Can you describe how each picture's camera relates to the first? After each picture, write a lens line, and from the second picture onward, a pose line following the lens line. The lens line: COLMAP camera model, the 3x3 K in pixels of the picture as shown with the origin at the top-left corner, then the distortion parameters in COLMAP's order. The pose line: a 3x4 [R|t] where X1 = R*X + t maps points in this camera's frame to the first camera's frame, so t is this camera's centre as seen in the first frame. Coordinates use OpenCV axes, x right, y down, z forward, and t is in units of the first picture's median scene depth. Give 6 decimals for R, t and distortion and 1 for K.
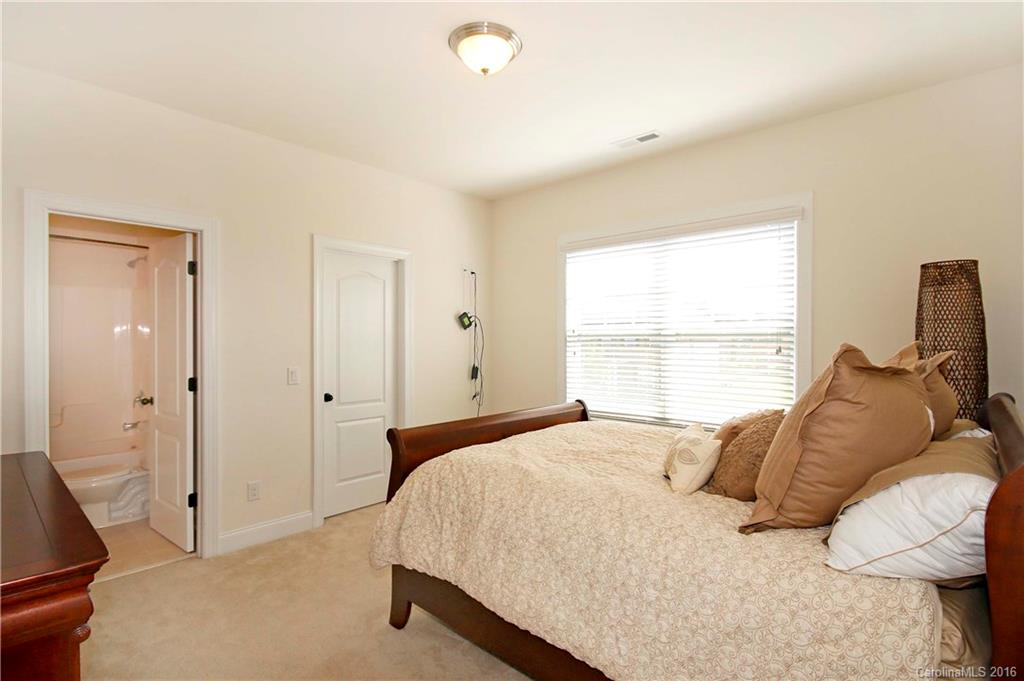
lens RADIAL K [[498.6, 0, 506.2], [0, 498.6, 340.0], [0, 0, 1]] dist [-0.004464, -0.001342]
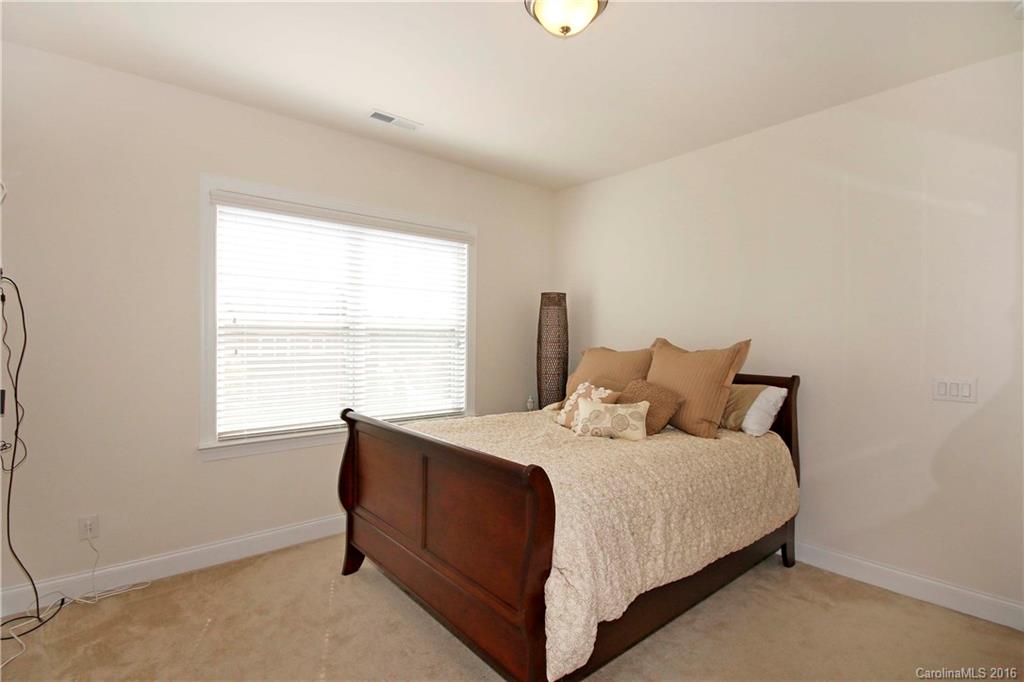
lens RADIAL K [[498.6, 0, 506.1], [0, 498.6, 344.3], [0, 0, 1]] dist [-0.004464, -0.001342]
pose [[0.138147, -0.014909, 0.990299, -0.575613], [-0.015251, 0.999736, 0.017178, -0.002541], [-0.990294, -0.017476, 0.137884, 0.599043]]
